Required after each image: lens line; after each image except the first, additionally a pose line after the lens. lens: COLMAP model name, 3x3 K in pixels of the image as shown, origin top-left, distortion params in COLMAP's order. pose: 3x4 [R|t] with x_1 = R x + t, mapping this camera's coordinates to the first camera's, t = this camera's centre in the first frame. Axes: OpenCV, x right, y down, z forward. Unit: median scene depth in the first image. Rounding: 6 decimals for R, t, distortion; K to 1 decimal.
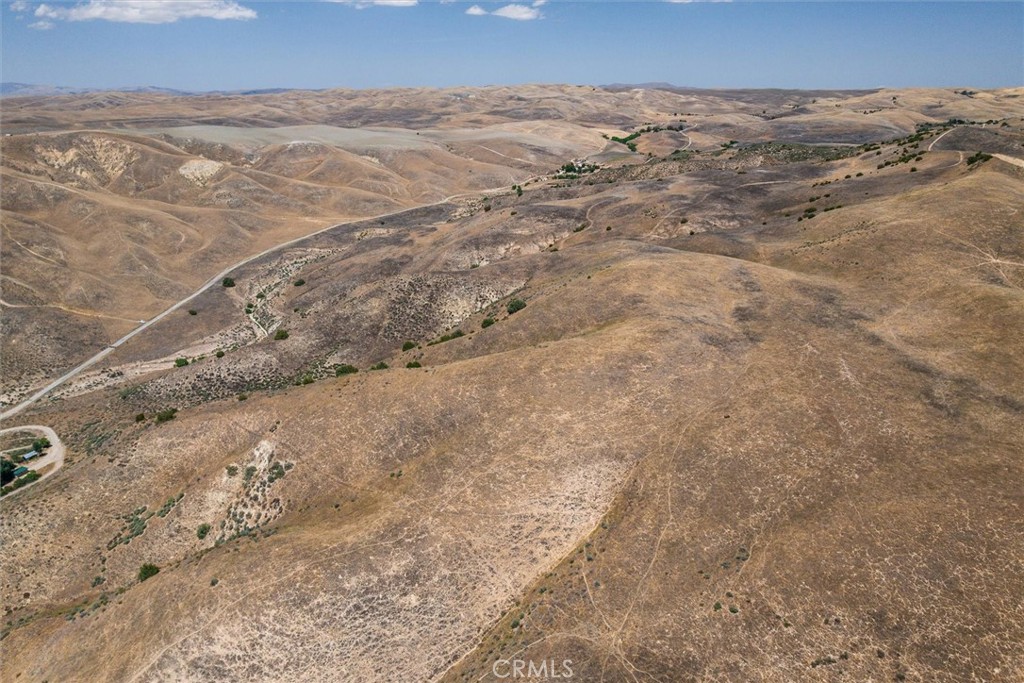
lens RADIAL K [[724.4, 0, 512.0], [0, 724.4, 341.5], [0, 0, 1]] dist [-0.039446, 0.006825]
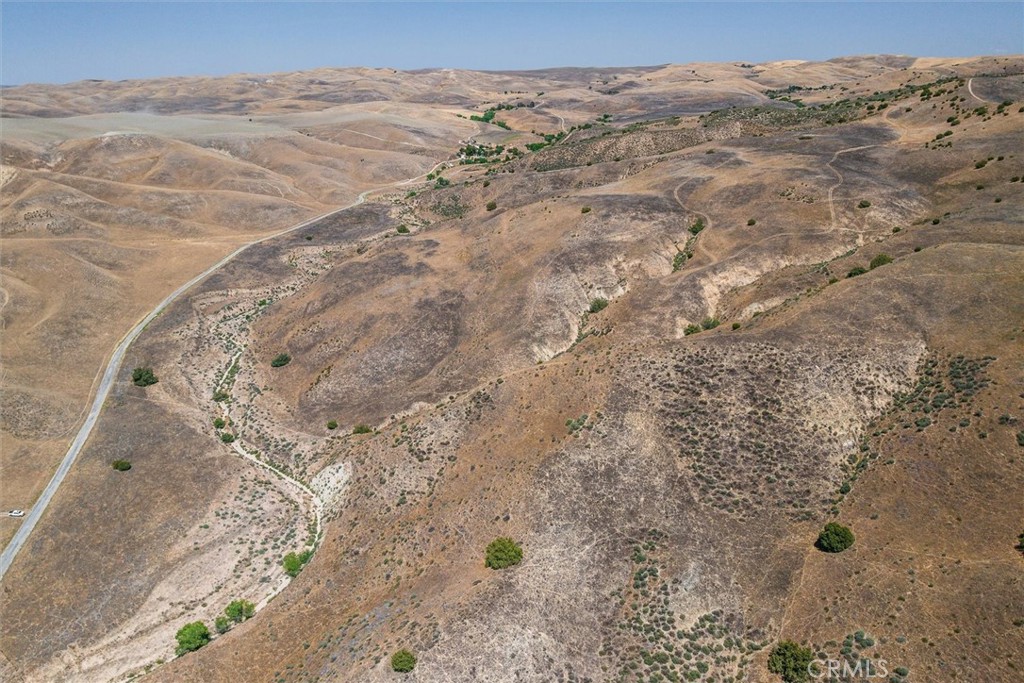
lens RADIAL K [[724.4, 0, 512.0], [0, 724.4, 341.5], [0, 0, 1]] dist [-0.039446, 0.006825]
pose [[0.953310, -0.122577, 0.275999, -0.181915], [0.118505, 0.992455, 0.031448, -0.060855], [-0.277772, 0.002727, 0.960643, 0.269749]]
